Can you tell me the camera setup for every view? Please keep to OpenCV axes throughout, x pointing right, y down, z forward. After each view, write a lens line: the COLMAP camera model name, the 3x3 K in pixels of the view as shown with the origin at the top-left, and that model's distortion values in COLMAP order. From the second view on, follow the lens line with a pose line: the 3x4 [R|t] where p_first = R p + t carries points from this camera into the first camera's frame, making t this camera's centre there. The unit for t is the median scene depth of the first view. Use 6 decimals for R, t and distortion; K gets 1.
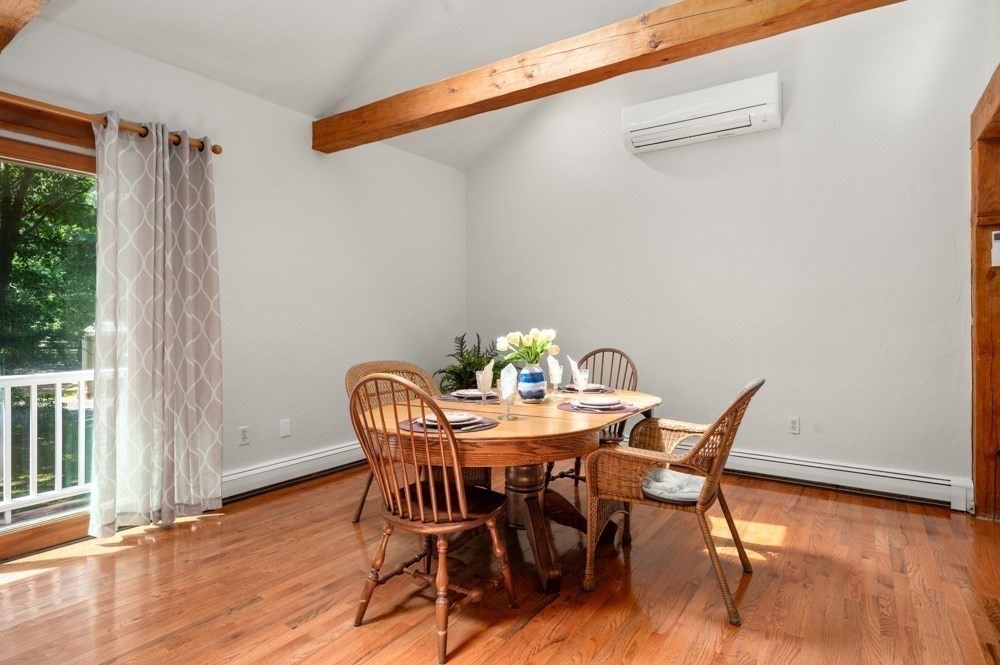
lens RADIAL K [[554.9, 0, 554.2], [0, 554.9, 324.8], [0, 0, 1]] dist [0.003887, -0.002103]
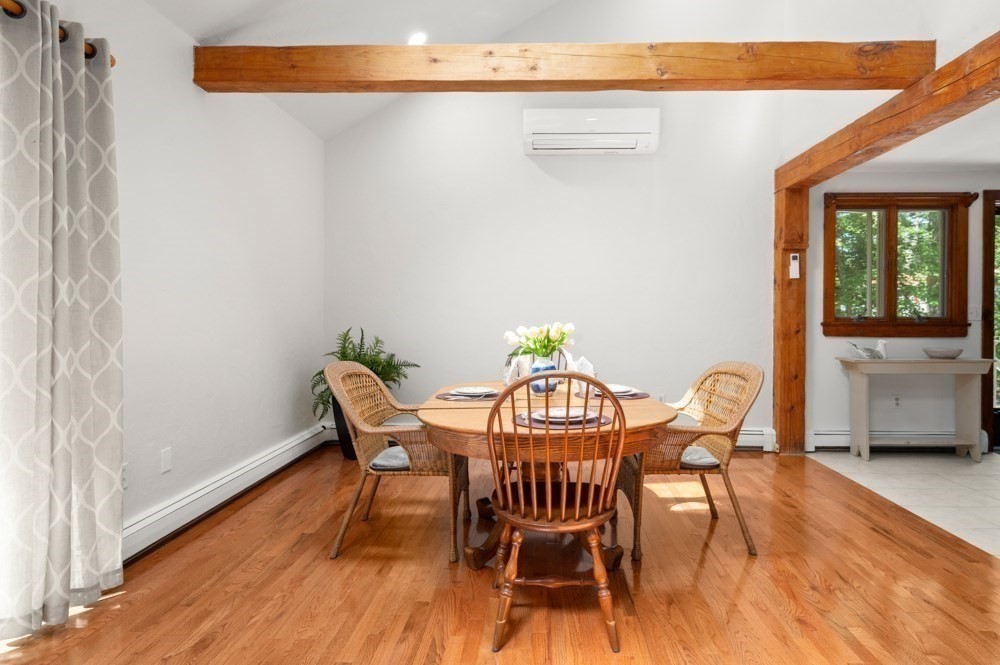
lens RADIAL K [[554.9, 0, 535.3], [0, 554.9, 322.4], [0, 0, 1]] dist [0.003887, -0.002103]
pose [[0.844080, -0.002520, 0.536211, -0.538153], [0.000241, 0.999991, 0.004322, 0.003789], [-0.536217, -0.003519, 0.844073, 0.143846]]
